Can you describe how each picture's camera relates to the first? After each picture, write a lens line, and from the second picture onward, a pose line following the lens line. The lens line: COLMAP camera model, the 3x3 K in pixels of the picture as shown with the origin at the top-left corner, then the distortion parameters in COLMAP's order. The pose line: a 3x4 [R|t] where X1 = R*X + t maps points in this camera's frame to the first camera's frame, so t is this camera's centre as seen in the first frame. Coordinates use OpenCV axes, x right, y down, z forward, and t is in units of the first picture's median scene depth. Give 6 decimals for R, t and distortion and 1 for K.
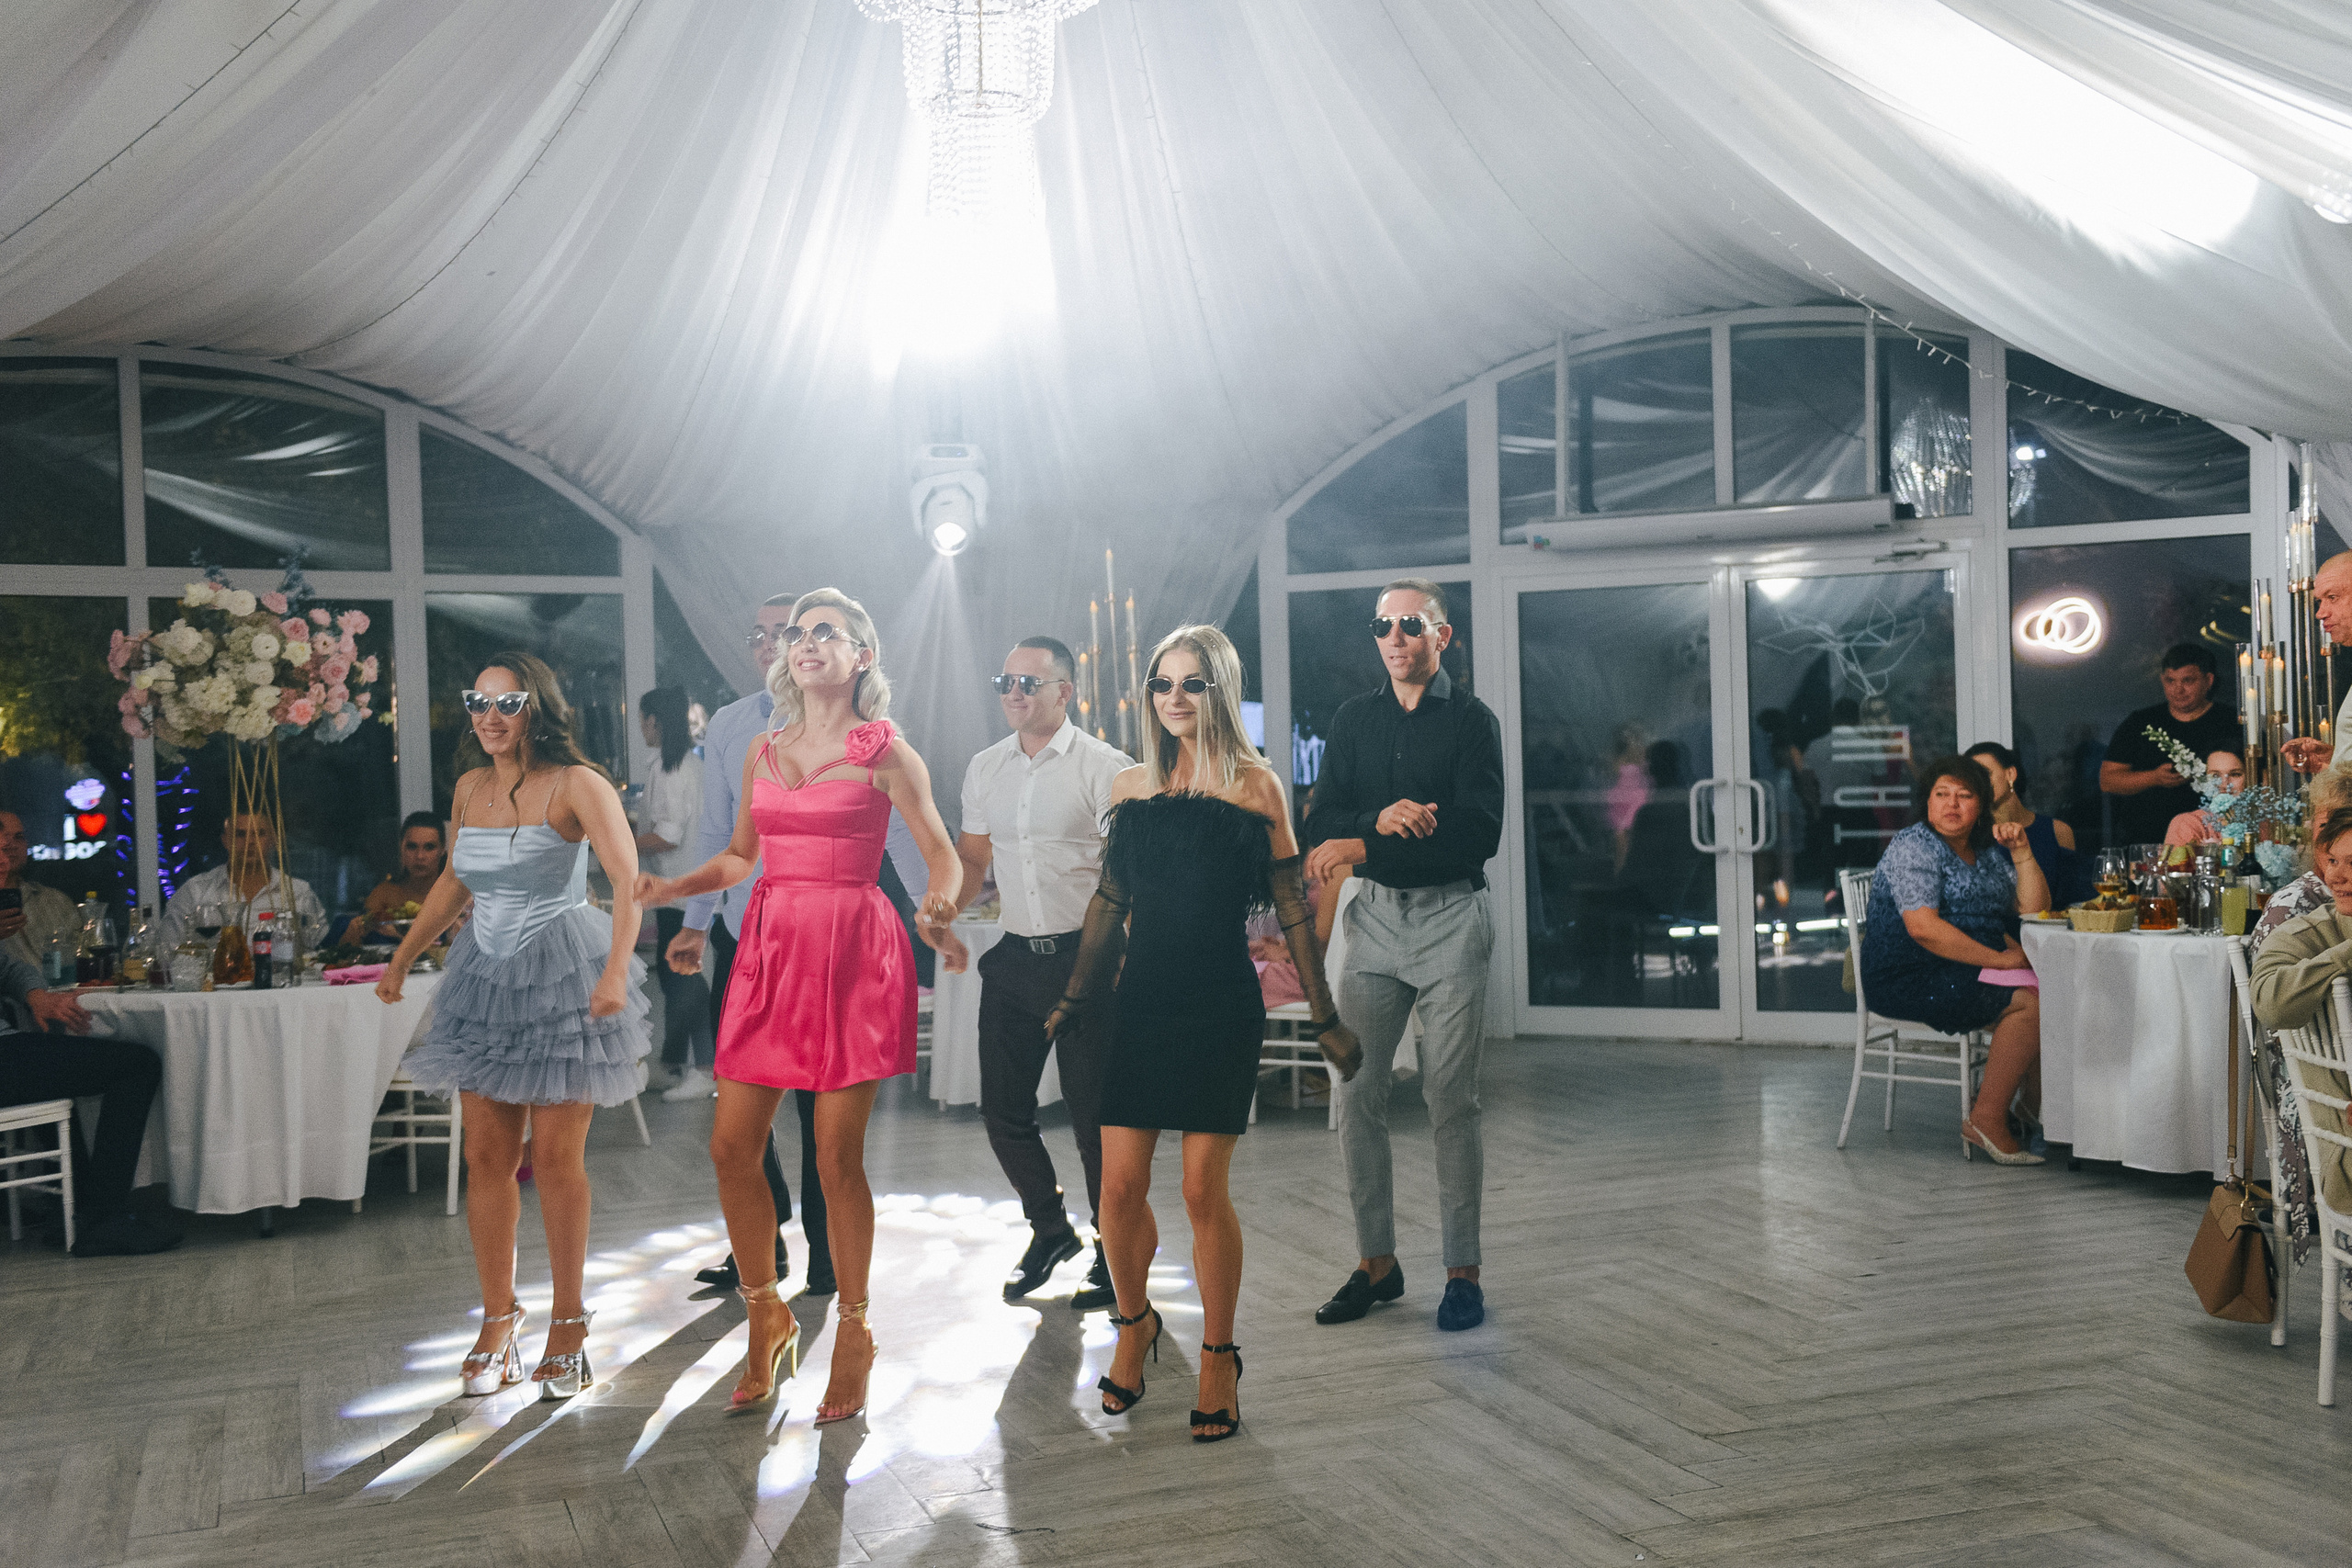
lens RADIAL K [[2514.3, 0, 1199.8], [0, 2514.3, 780.9], [0, 0, 1]] dist [0.058471, 0.009059]
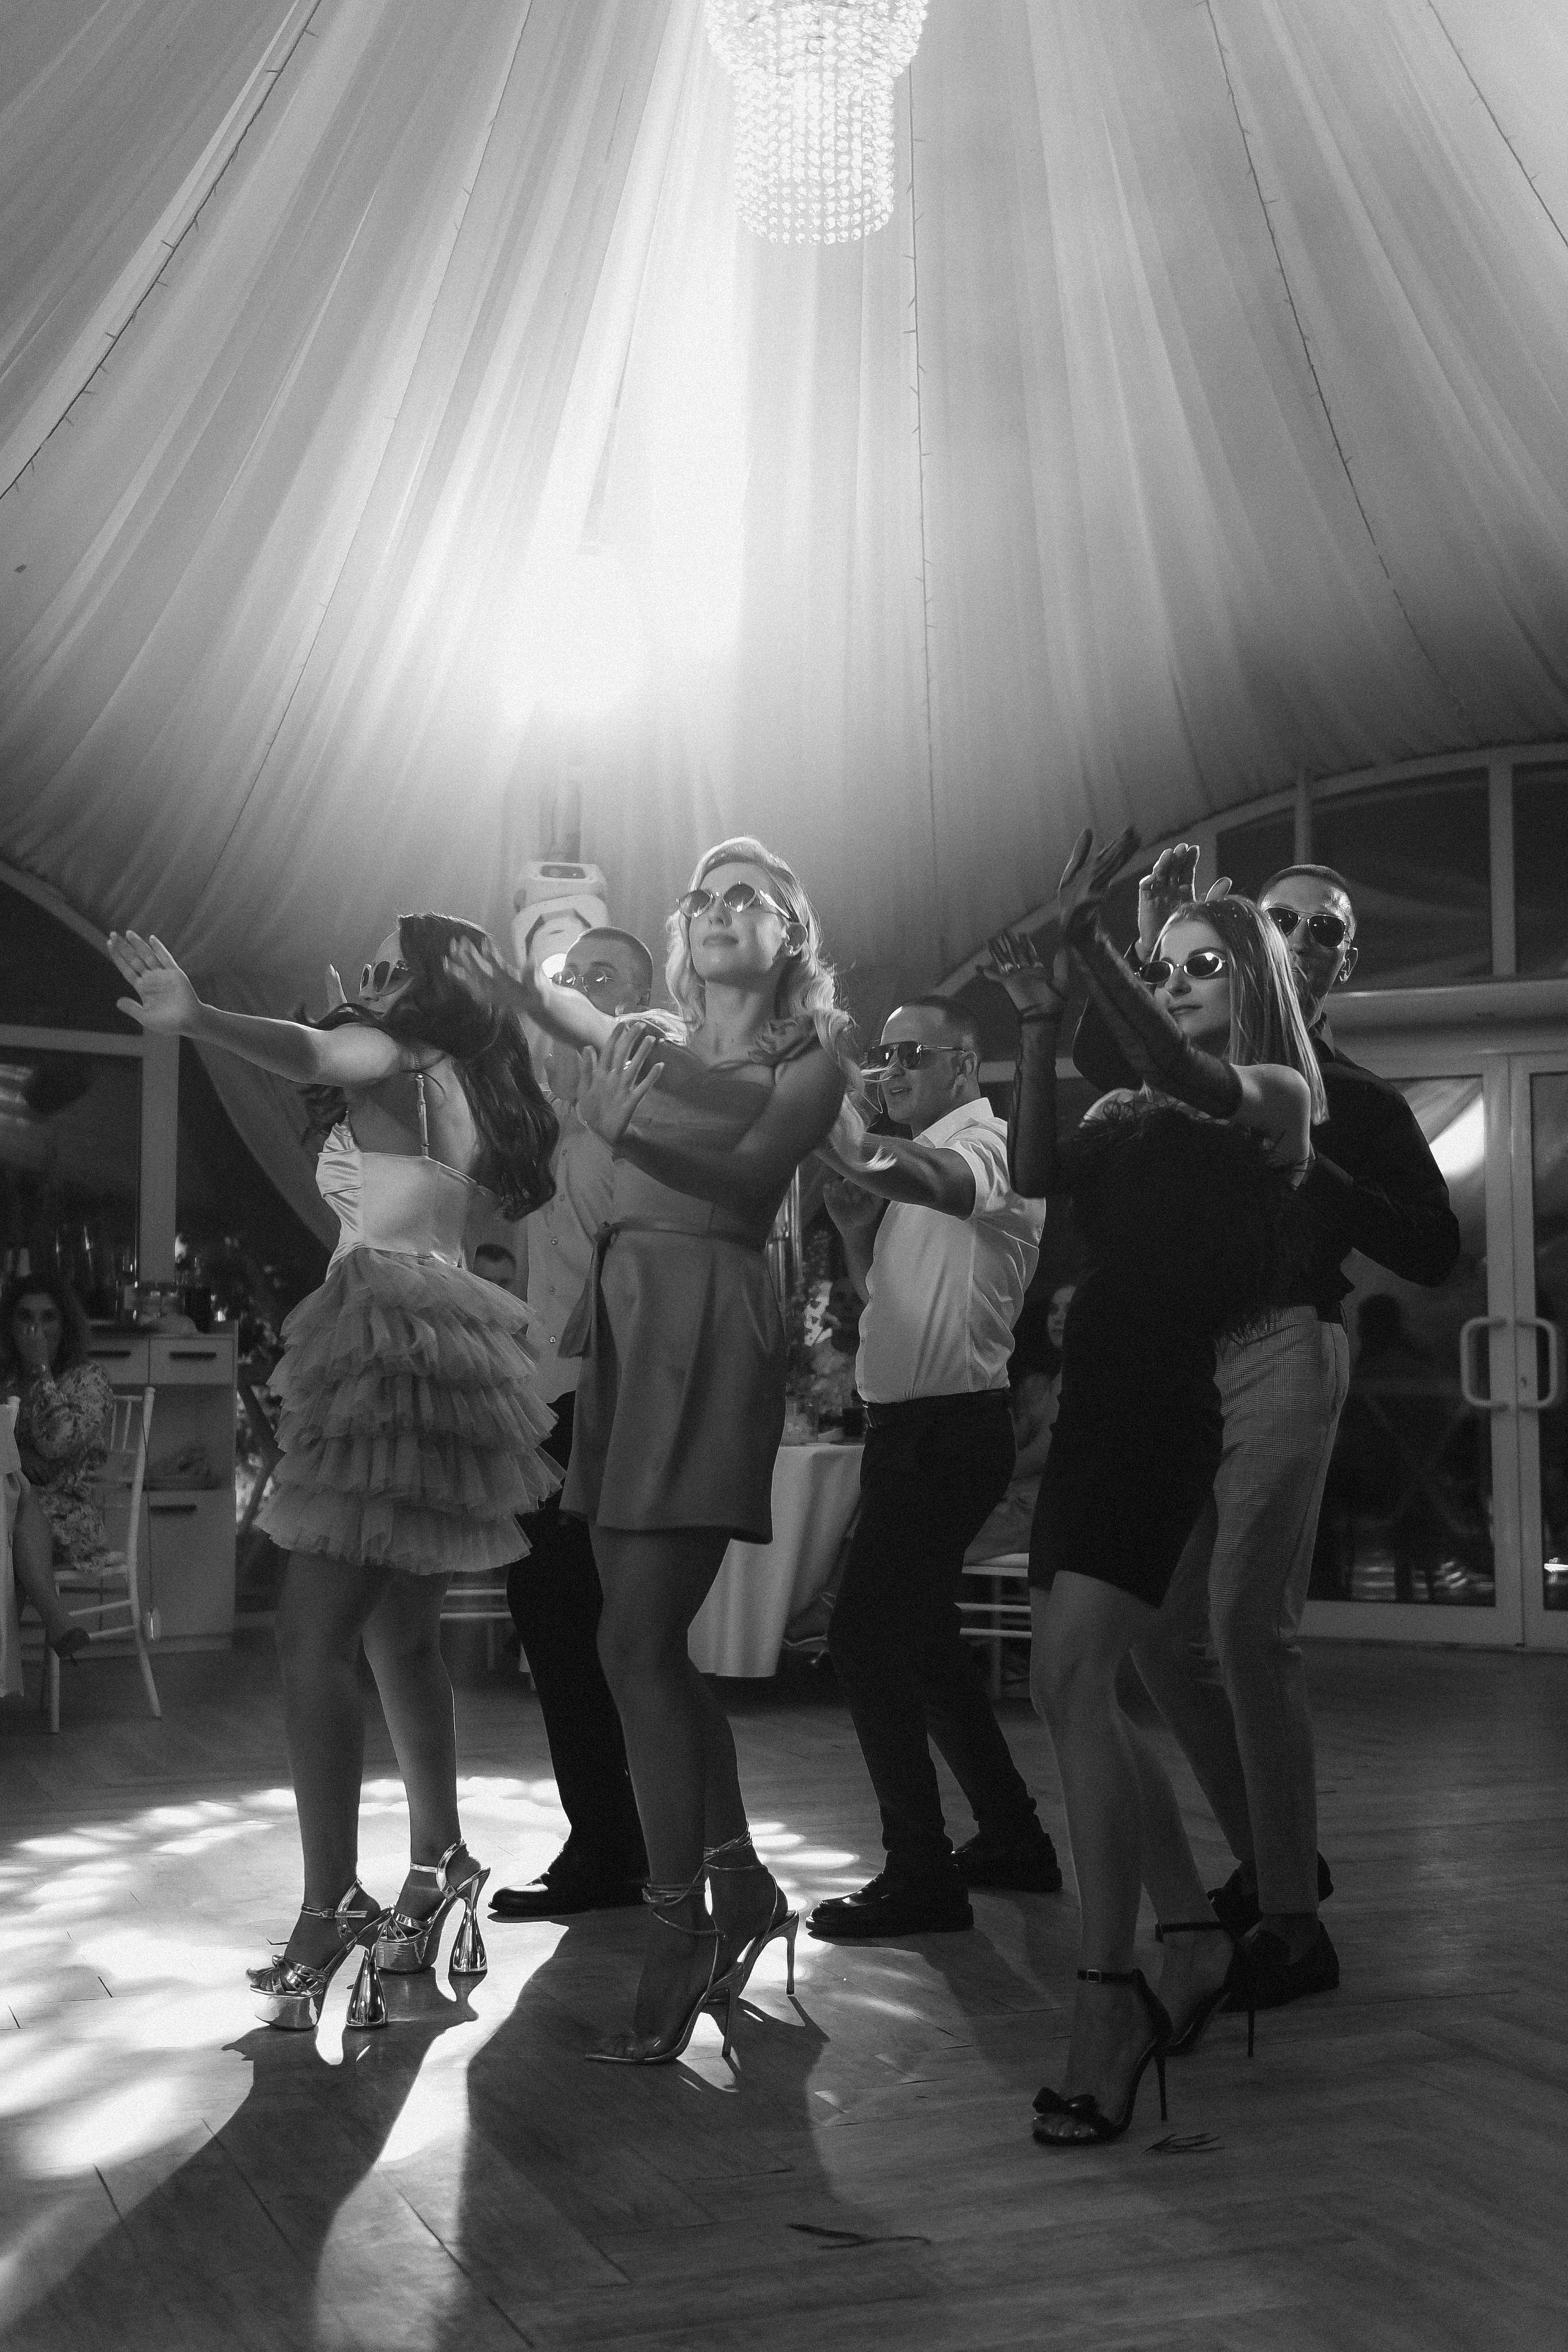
lens RADIAL K [[2652.7, 0, 702.1], [0, 2652.7, 1205.1], [0, 0, 1]] dist [0.065876, -0.003211]
pose [[0.999519, 0.030809, 0.003422, -0.067586], [-0.030375, 0.995458, -0.090223, 0.063588], [-0.006186, 0.090075, 0.995916, 0.198571]]
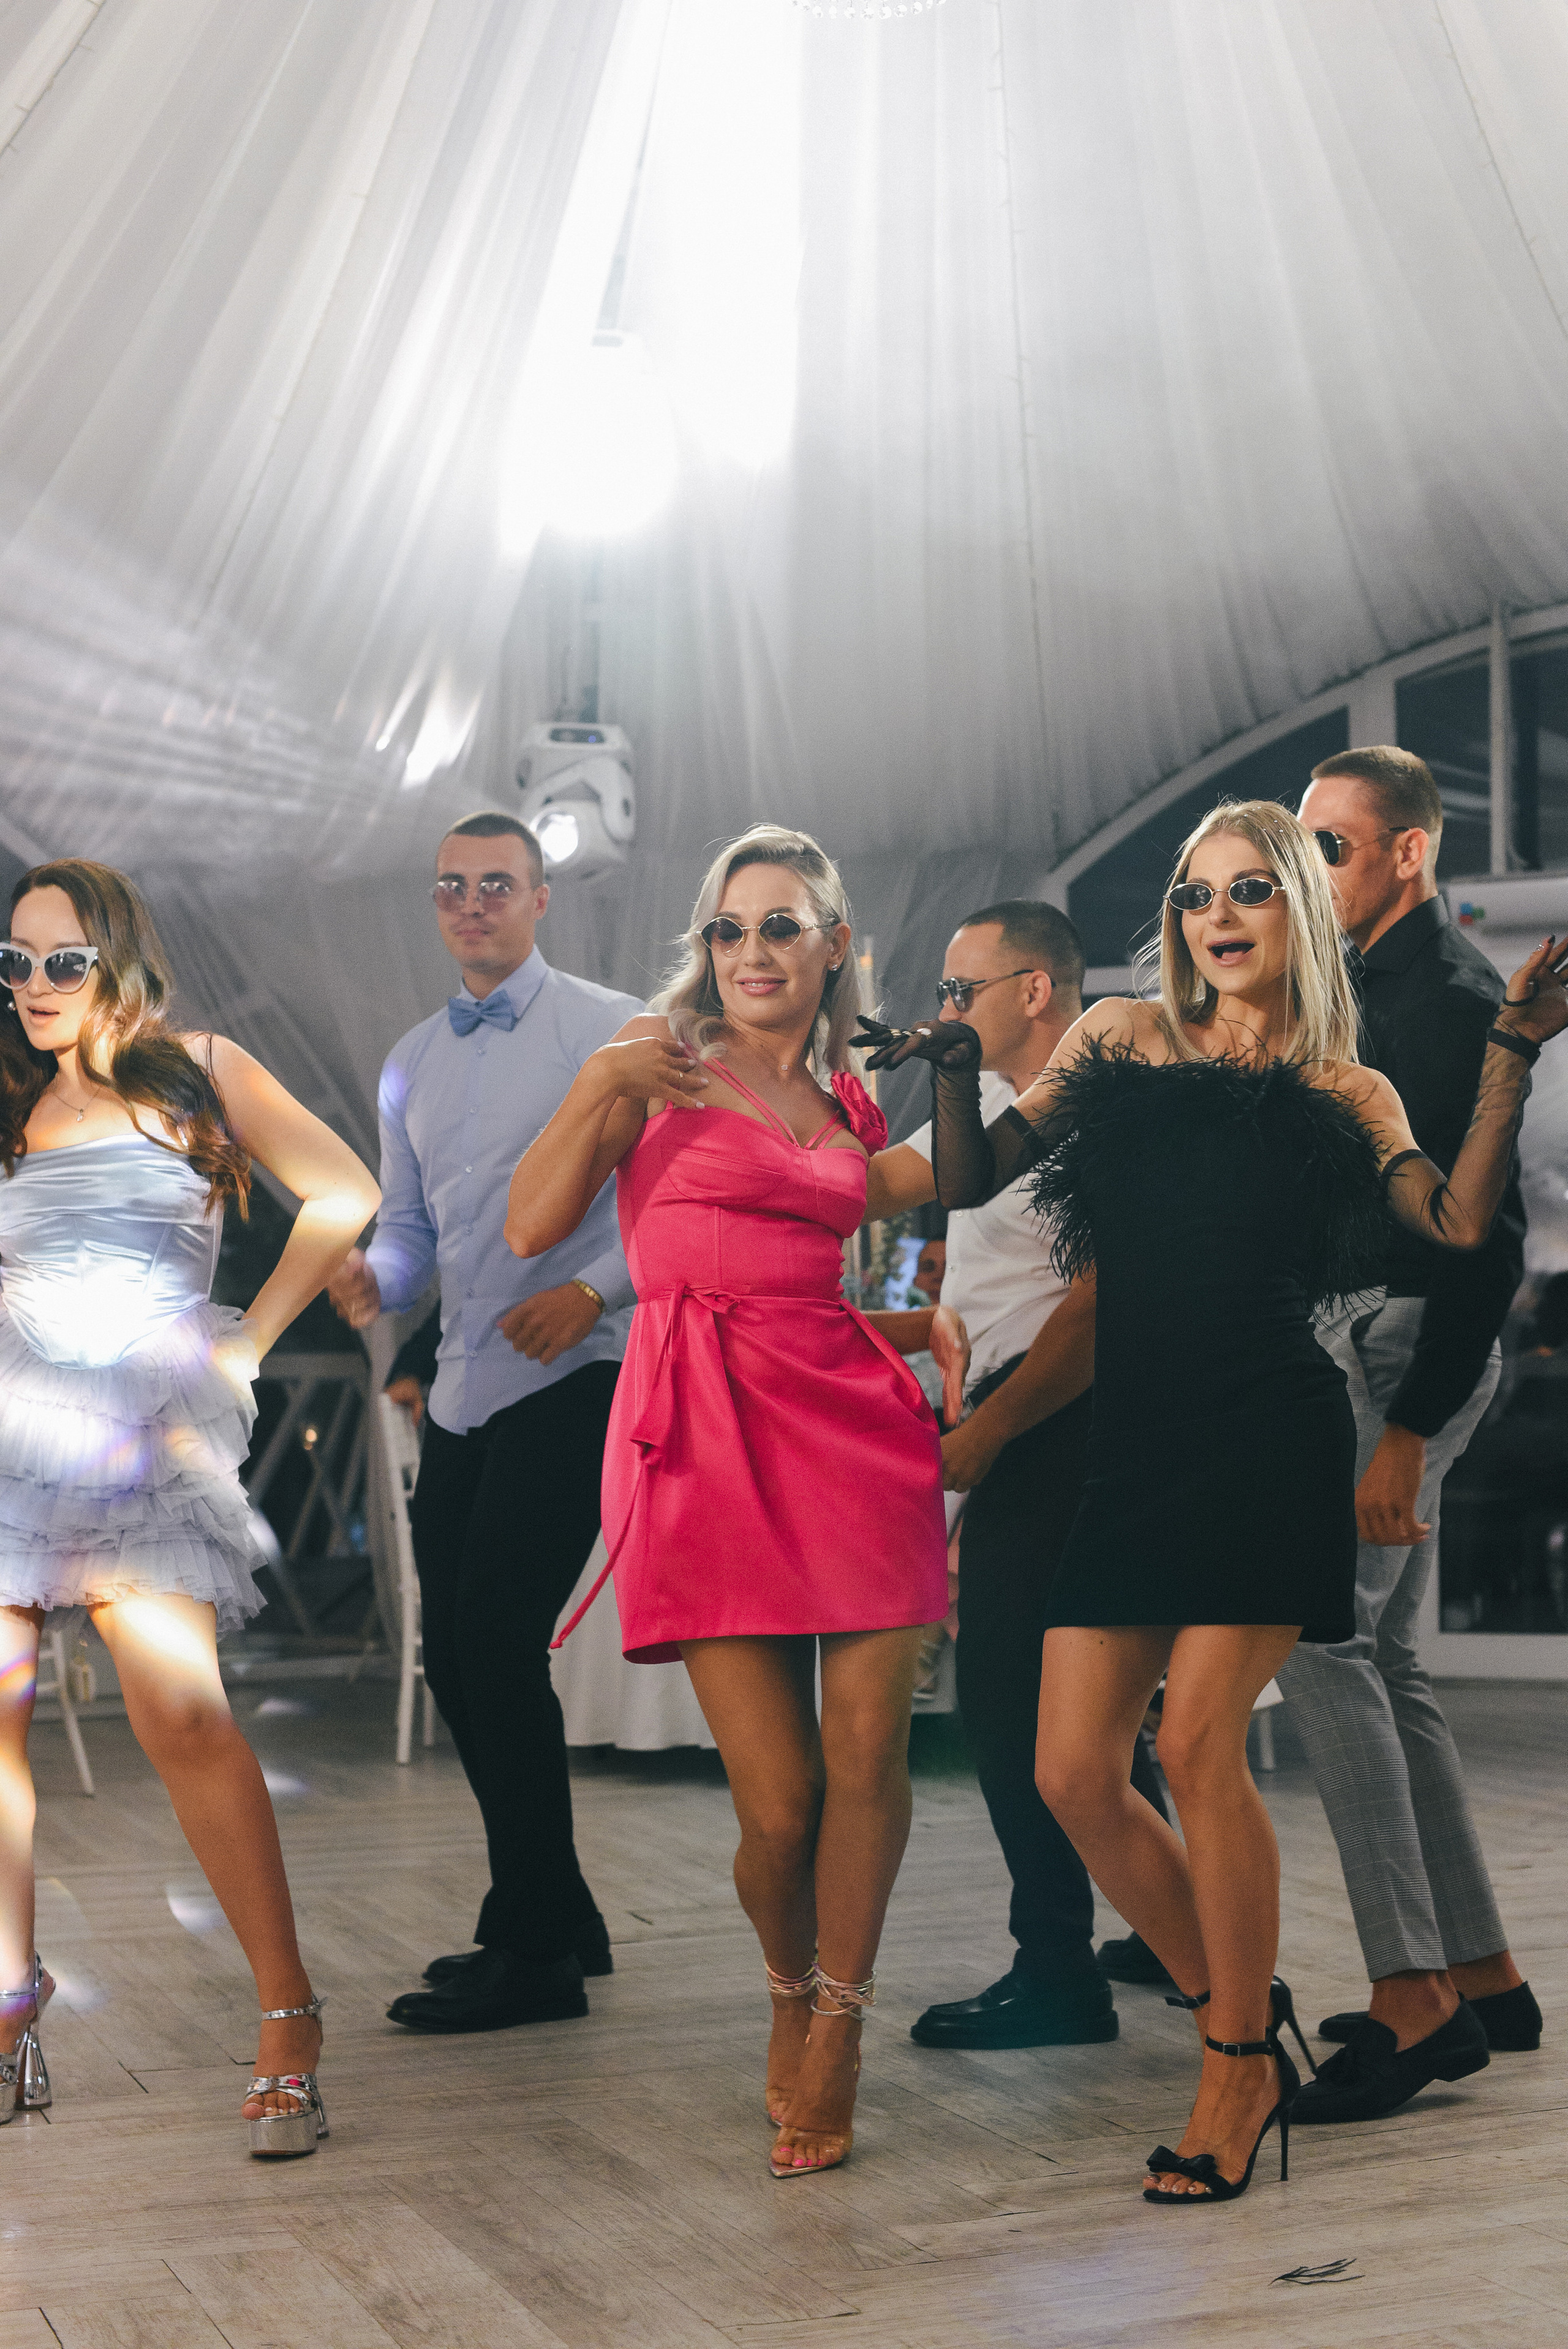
lens RADIAL K [[3420.3, 0, 784.0], [0, 3420.3, 1174.5], [0, 0, 1]] dist [-0.122530, 0.082313]
pose [[0.999745, 0.020698, 0.009050, -0.064789], [-0.019916, 0.996648, -0.079348, 0.060958], [-0.010662, 0.079147, 0.996806, 0.171951]]
